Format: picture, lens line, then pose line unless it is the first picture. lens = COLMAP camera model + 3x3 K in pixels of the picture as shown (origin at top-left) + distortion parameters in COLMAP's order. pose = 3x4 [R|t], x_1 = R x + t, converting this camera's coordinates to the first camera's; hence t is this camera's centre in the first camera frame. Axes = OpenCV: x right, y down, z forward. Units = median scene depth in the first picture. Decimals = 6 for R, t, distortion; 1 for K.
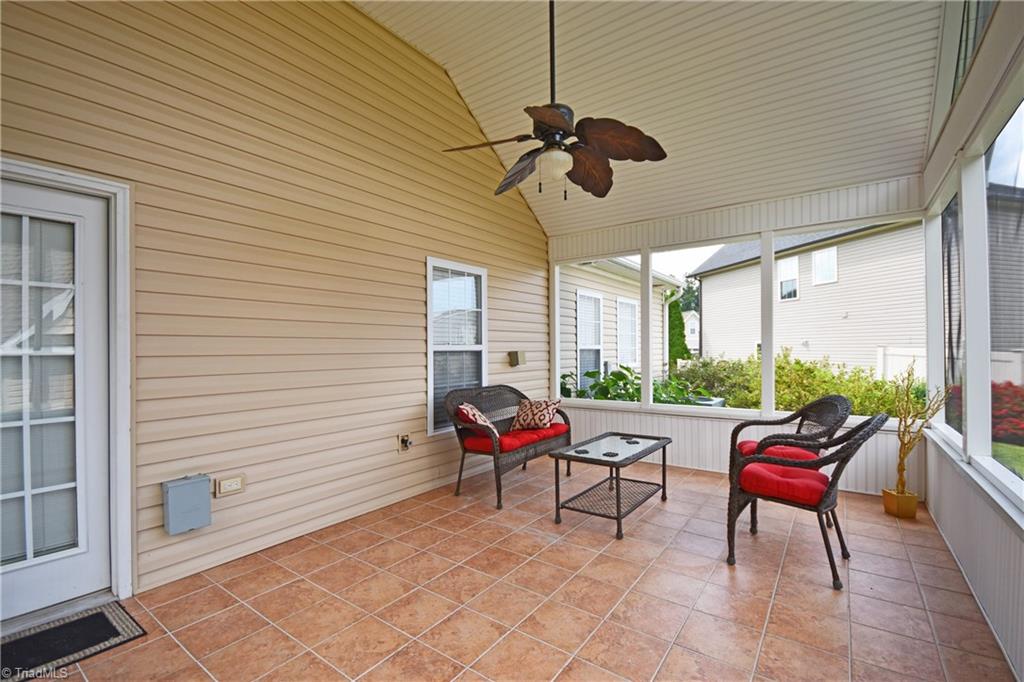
lens RADIAL K [[449.0, 0, 513.1], [0, 449.0, 345.6], [0, 0, 1]] dist [0.001885, -0.006116]
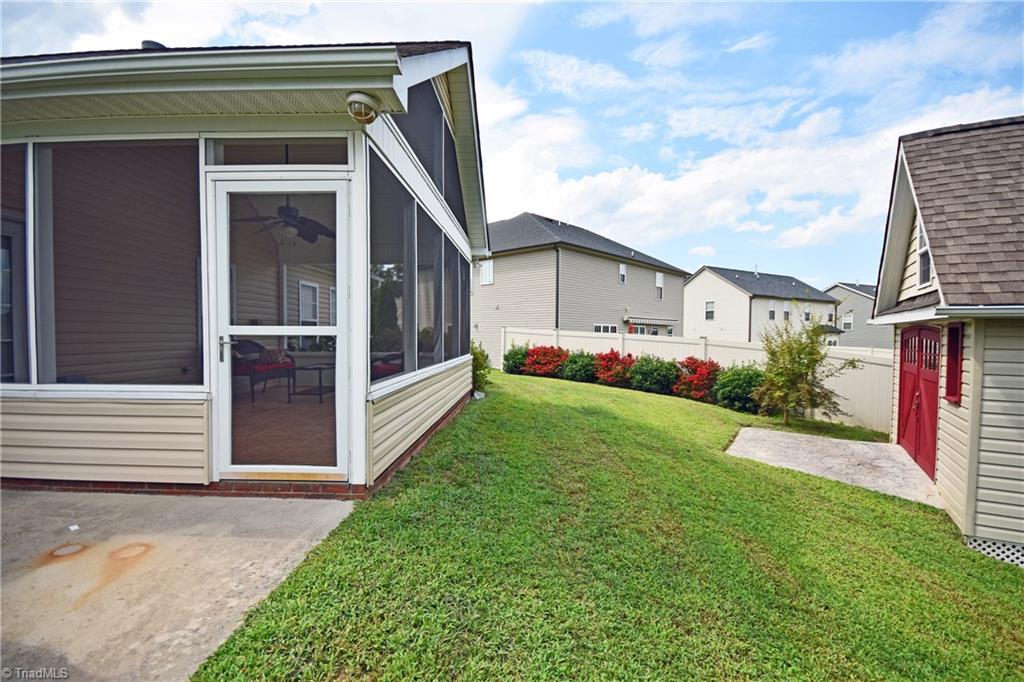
lens RADIAL K [[449.0, 0, 512.7], [0, 449.0, 344.3], [0, 0, 1]] dist [0.001885, -0.006116]
pose [[0.833179, -0.005492, 0.552976, -0.122112], [-0.009700, 0.999652, 0.024545, 0.055489], [-0.552919, -0.025814, 0.832835, -0.837437]]
